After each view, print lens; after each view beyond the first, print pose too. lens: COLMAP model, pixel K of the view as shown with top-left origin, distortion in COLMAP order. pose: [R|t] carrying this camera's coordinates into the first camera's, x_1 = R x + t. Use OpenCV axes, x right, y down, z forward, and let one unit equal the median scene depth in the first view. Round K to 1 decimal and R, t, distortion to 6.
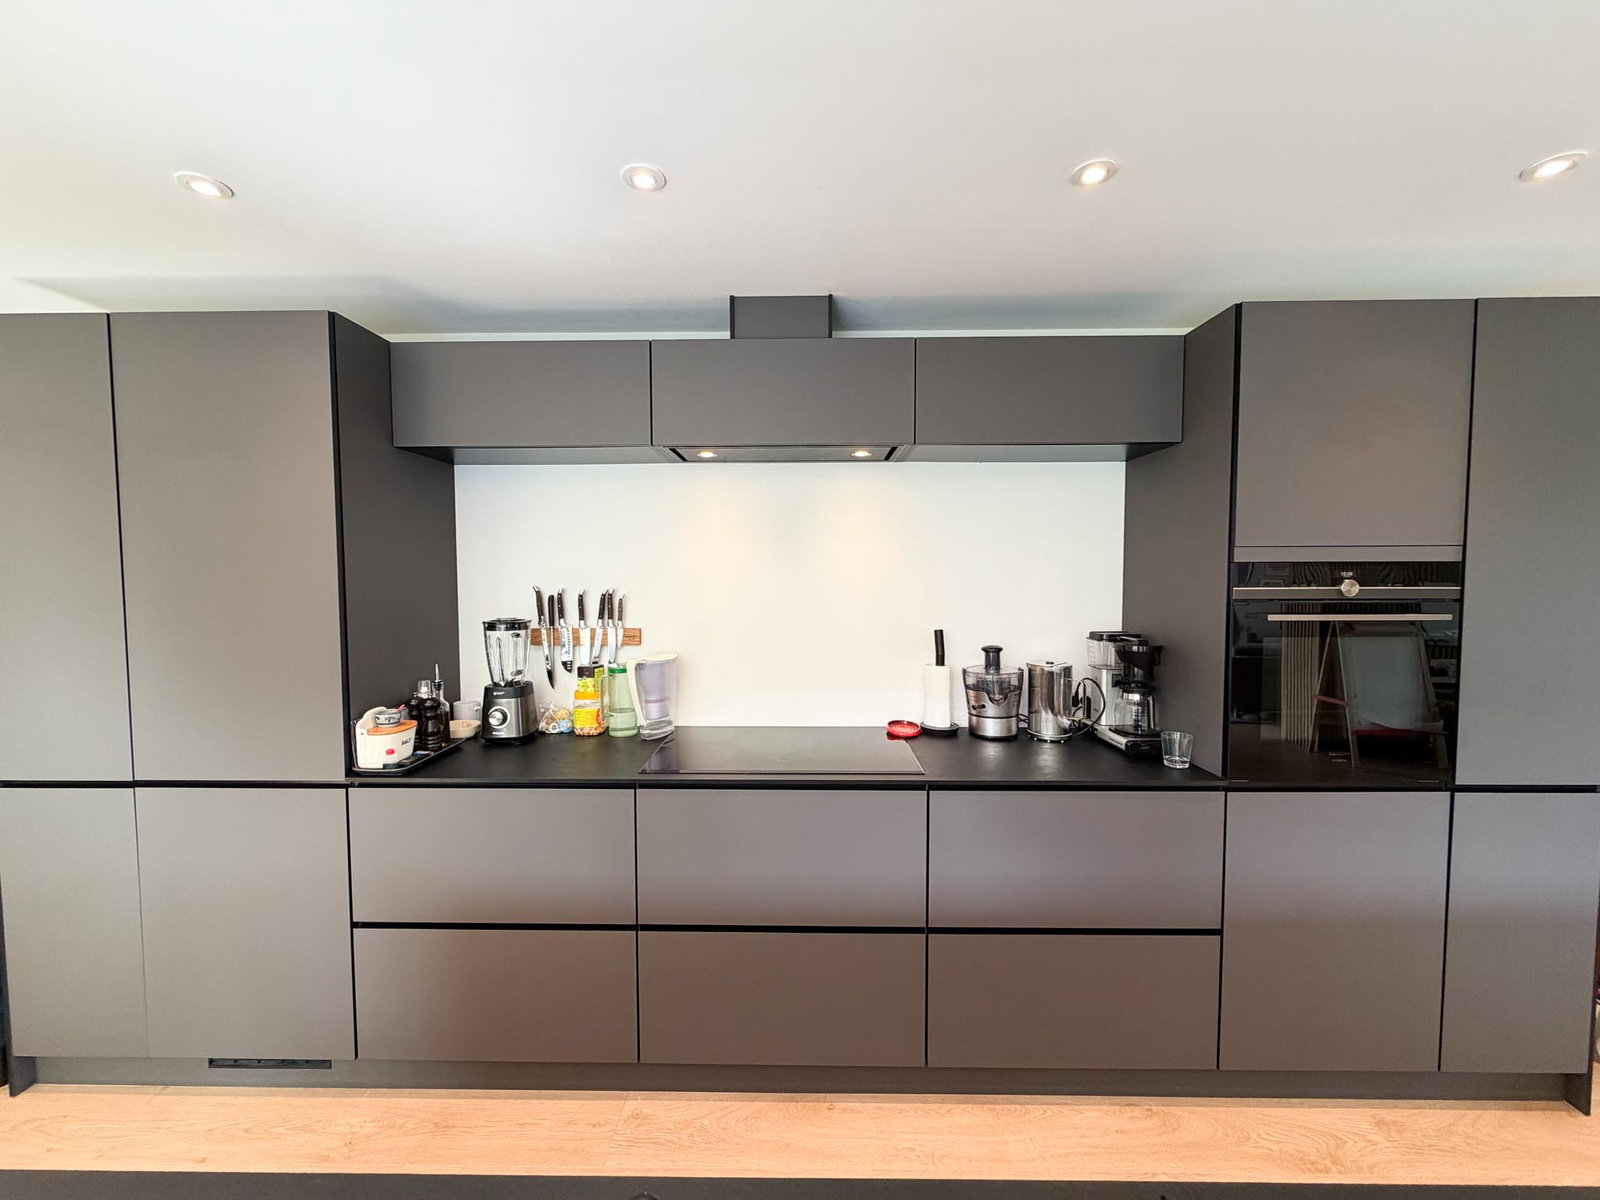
lens RADIAL K [[647.1, 0, 800.0], [0, 647.1, 600.0], [0, 0, 1]] dist [0.014592, 0.000108]
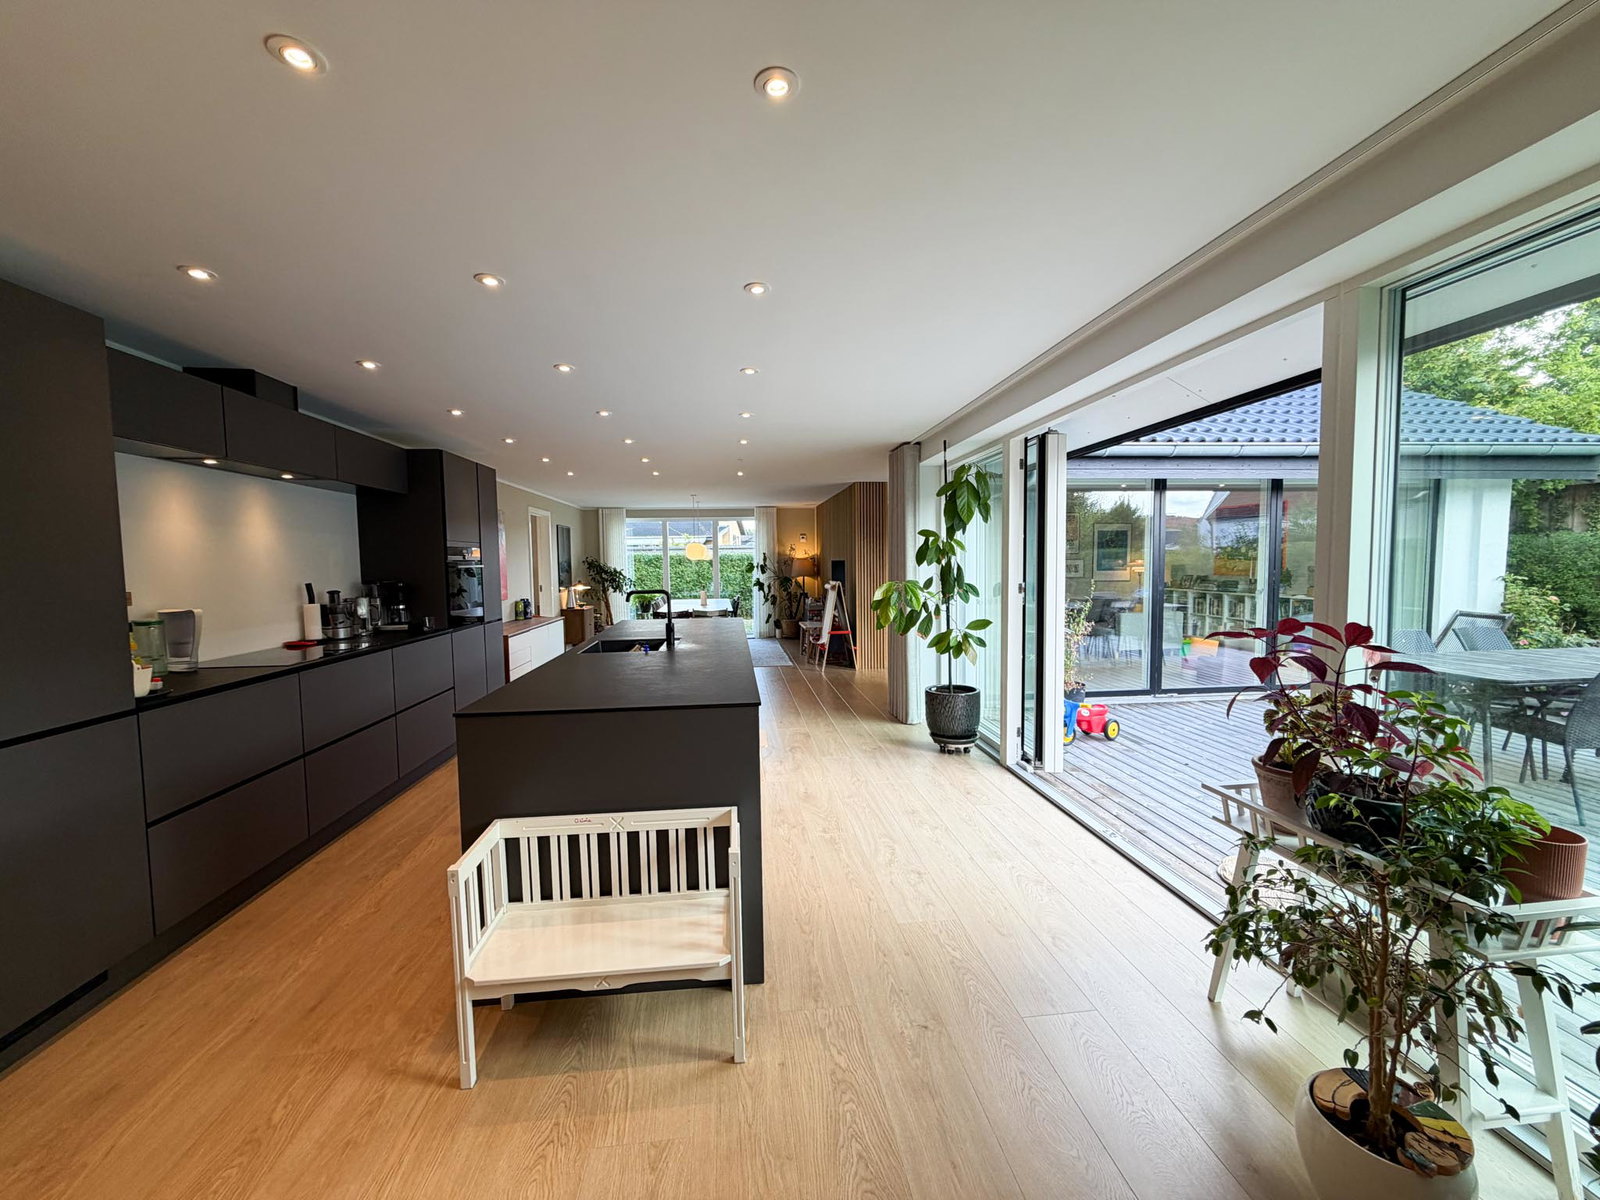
lens RADIAL K [[637.7, 0, 796.2], [0, 637.7, 600.5], [0, 0, 1]] dist [0.000734, 0.000148]
pose [[-0.114772, -0.059610, 0.991602, -1.614492], [0.072272, 0.995052, 0.068183, 0.071306], [-0.990759, 0.079490, -0.109896, -0.080141]]
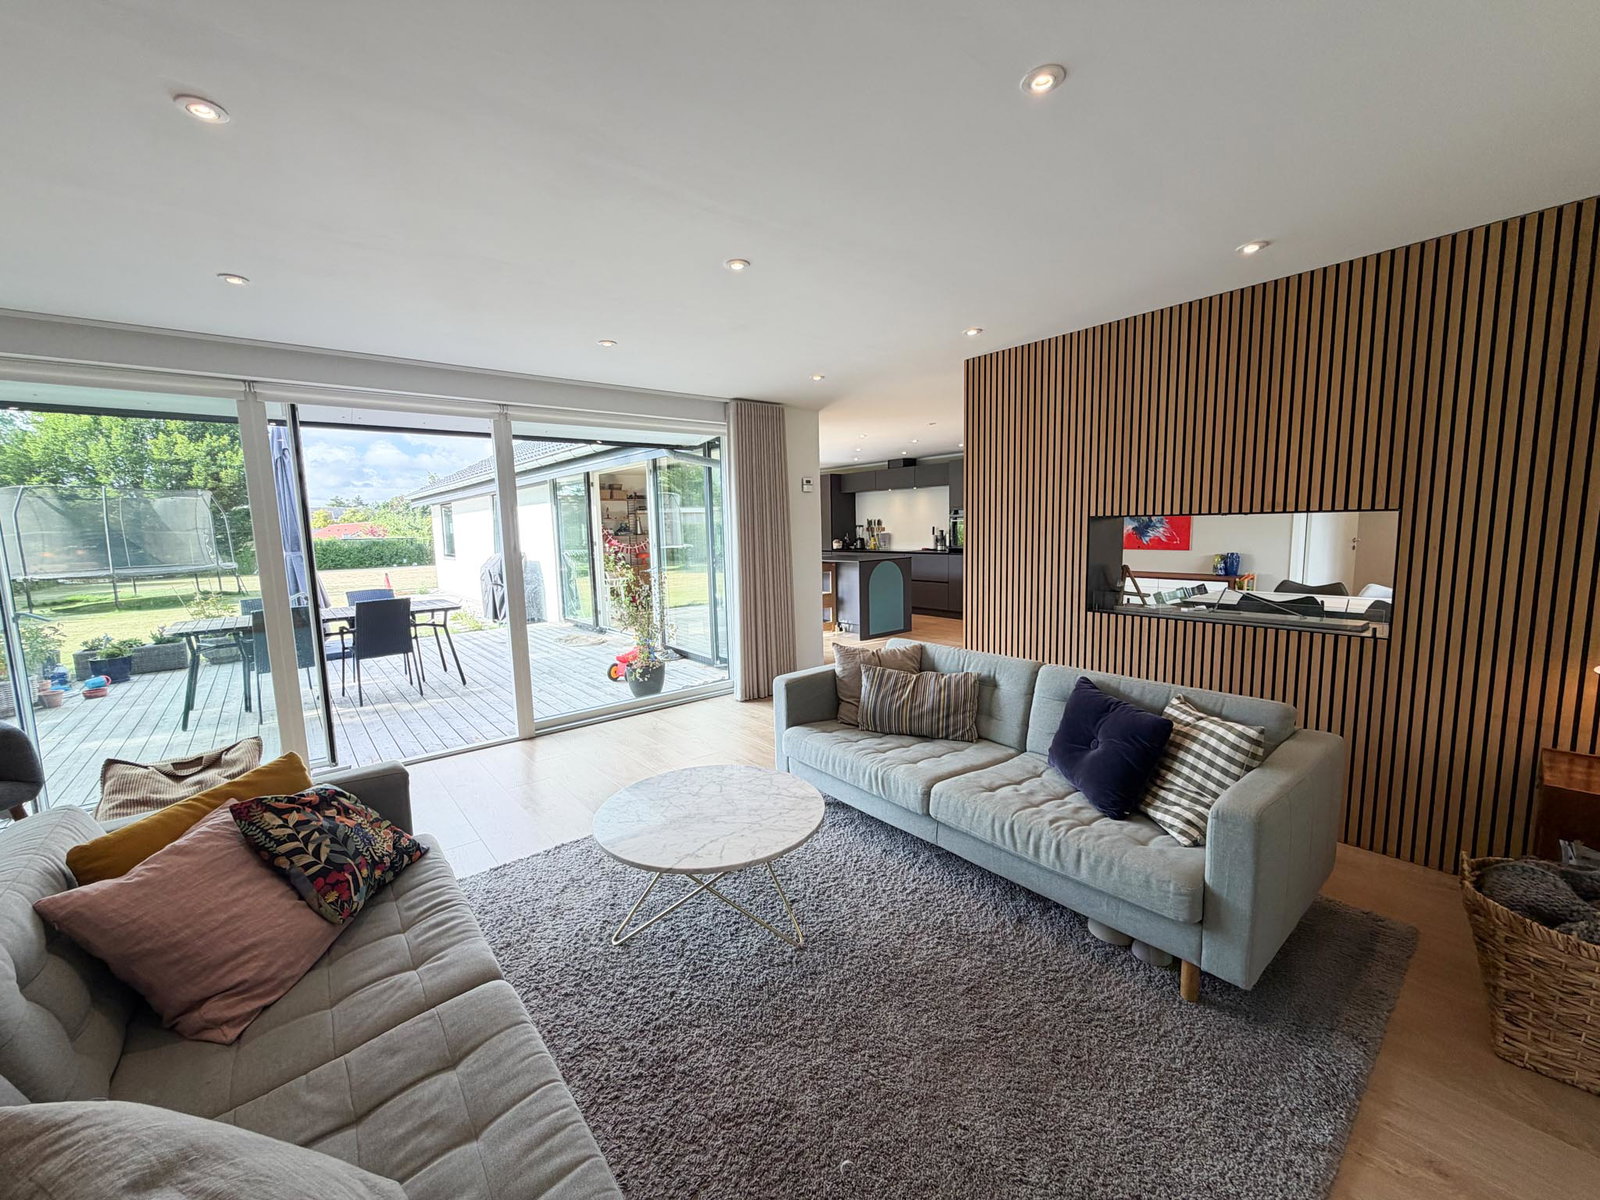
lens RADIAL K [[637.7, 0, 796.2], [0, 637.7, 600.5], [0, 0, 1]] dist [0.000734, 0.000148]
pose [[0.647380, 0.077463, -0.758221, 2.925830], [-0.020358, 0.996224, 0.084396, 0.199706], [0.761896, -0.039200, 0.646512, -2.508555]]
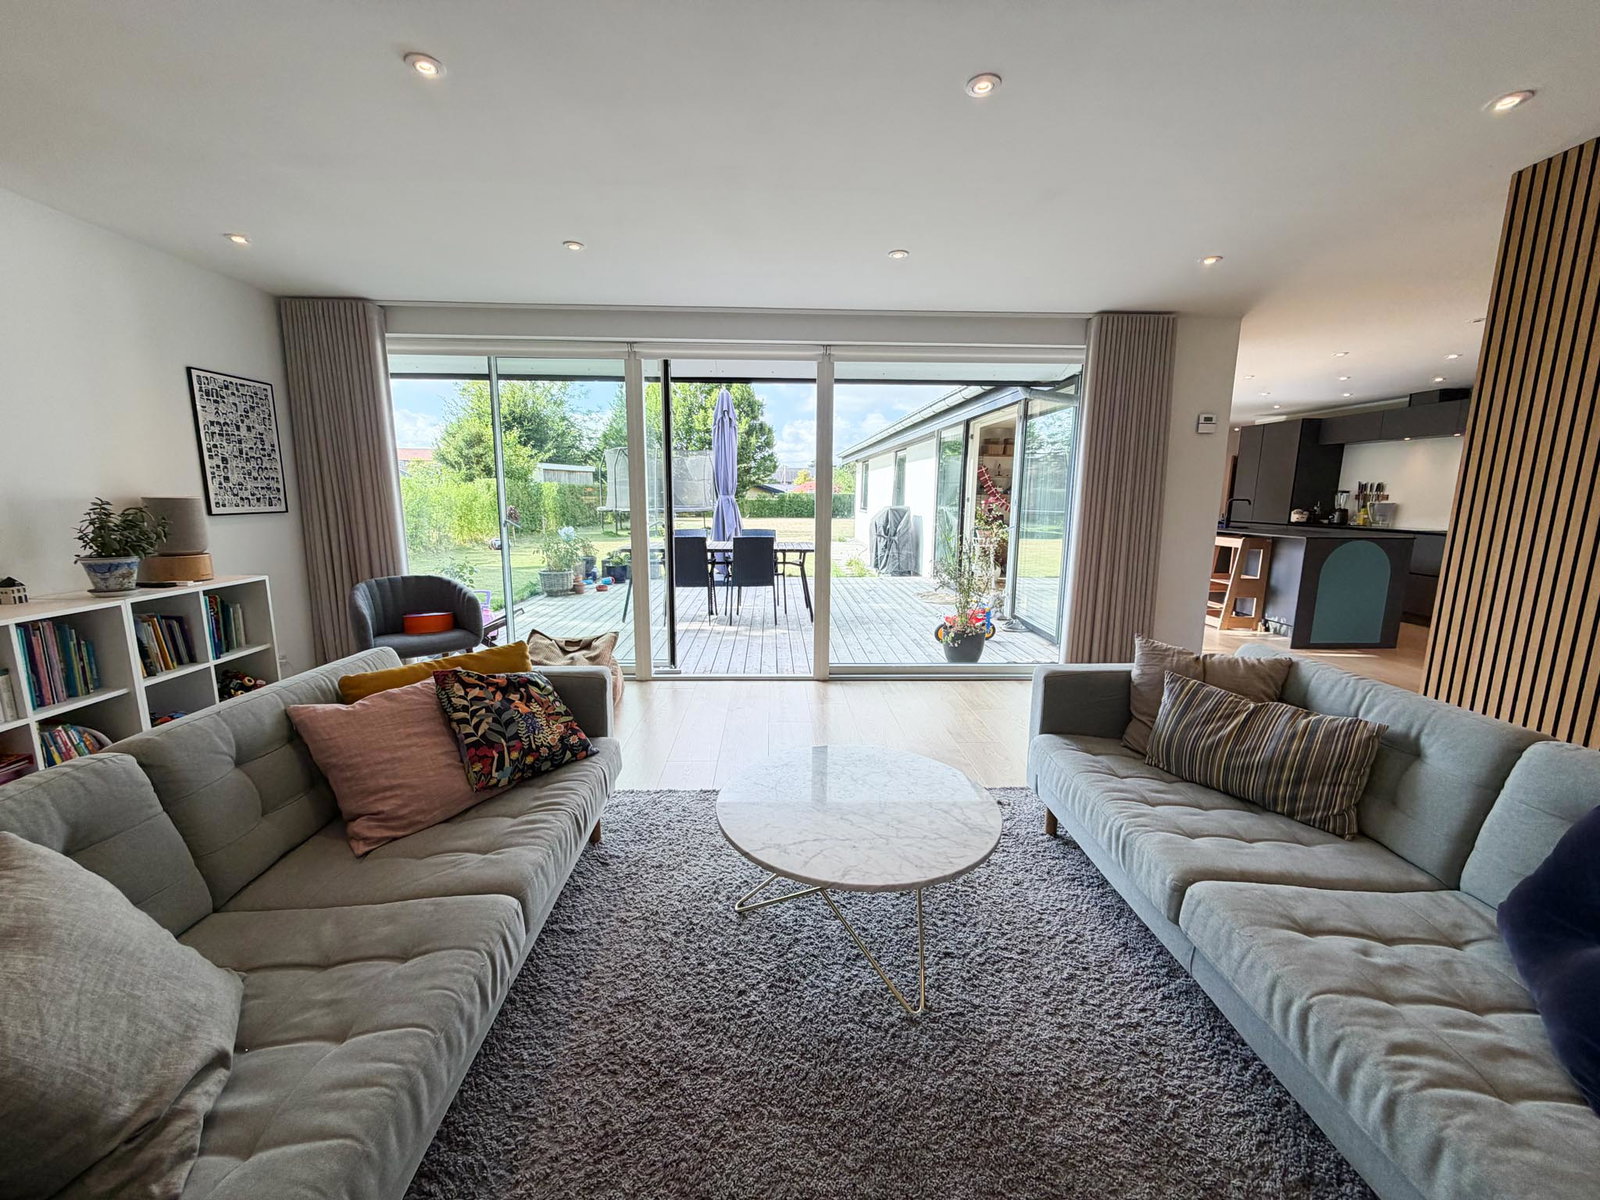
lens RADIAL K [[637.7, 0, 796.2], [0, 637.7, 600.5], [0, 0, 1]] dist [0.000734, 0.000148]
pose [[0.051156, 0.171128, -0.983920, 2.860808], [-0.065572, 0.983659, 0.167674, 0.227647], [0.996536, 0.055940, 0.061541, -2.111879]]
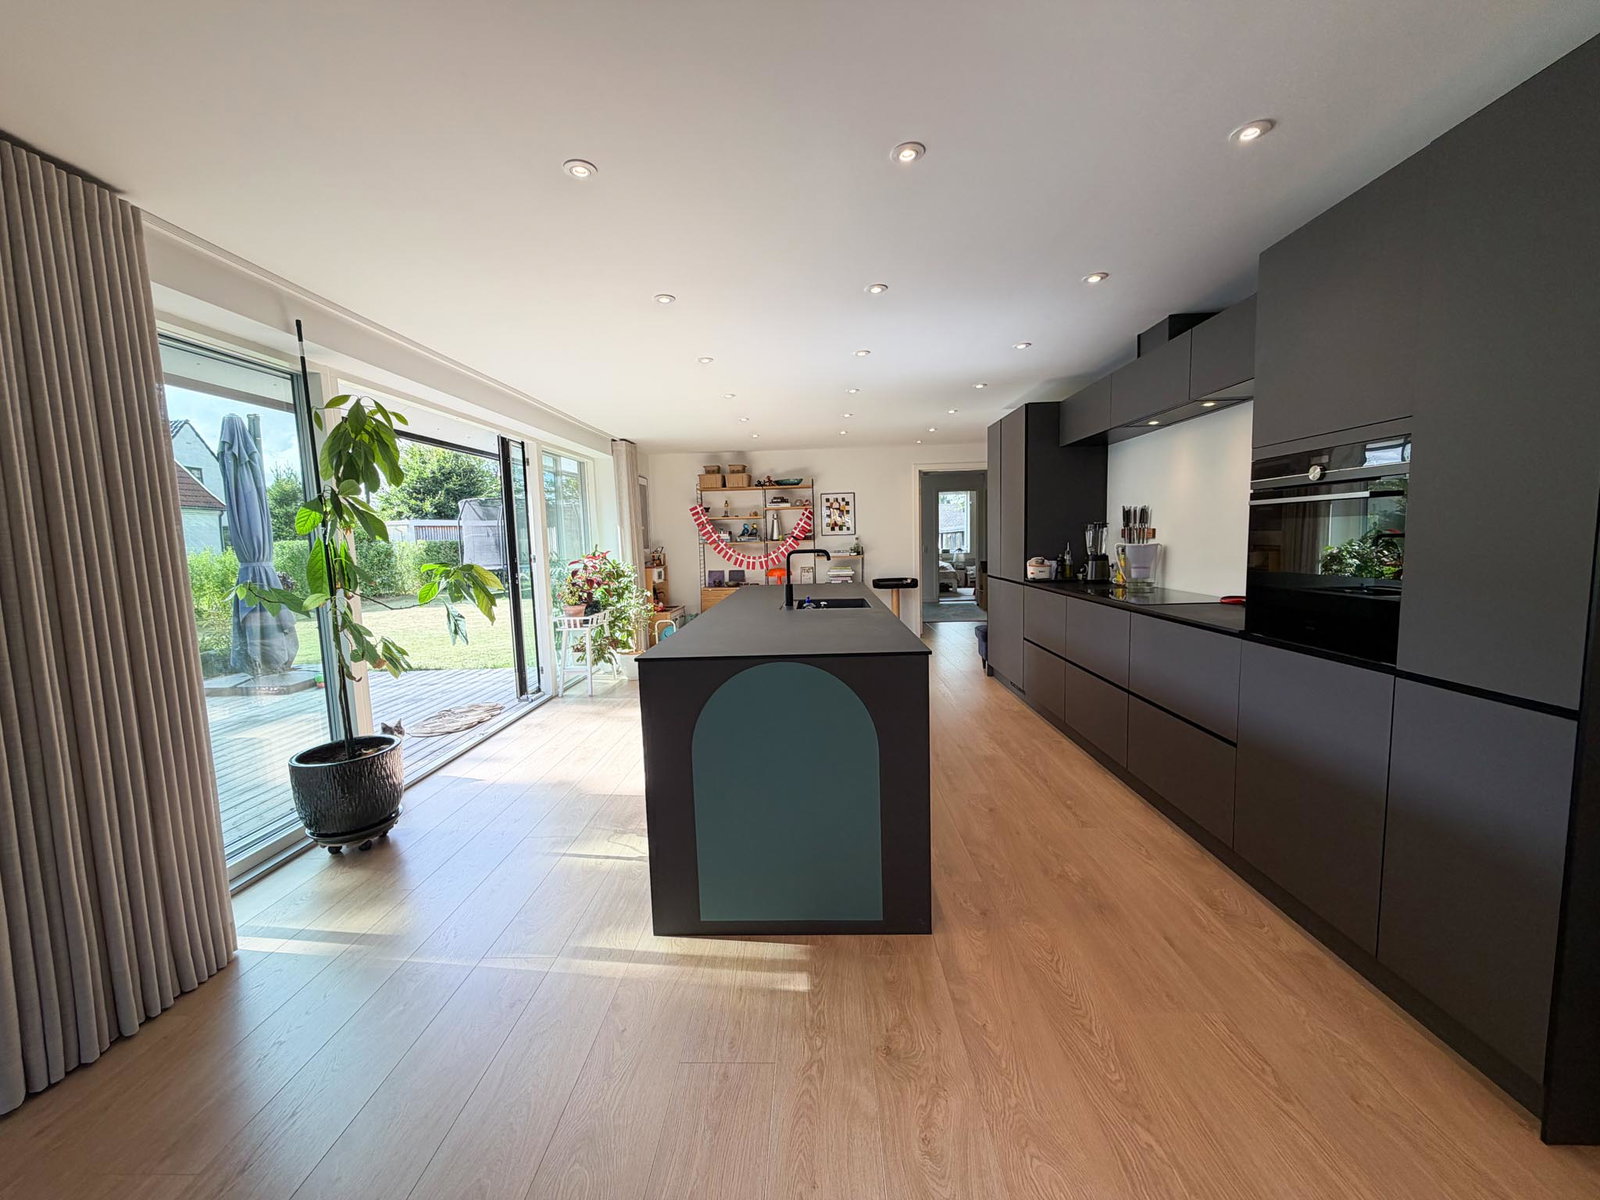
lens RADIAL K [[637.7, 0, 796.2], [0, 637.7, 600.5], [0, 0, 1]] dist [0.000734, 0.000148]
pose [[-0.023100, 0.107125, -0.993977, 1.521422], [-0.027340, 0.993803, 0.107742, 0.080972], [0.999359, 0.029664, -0.020028, 0.104028]]
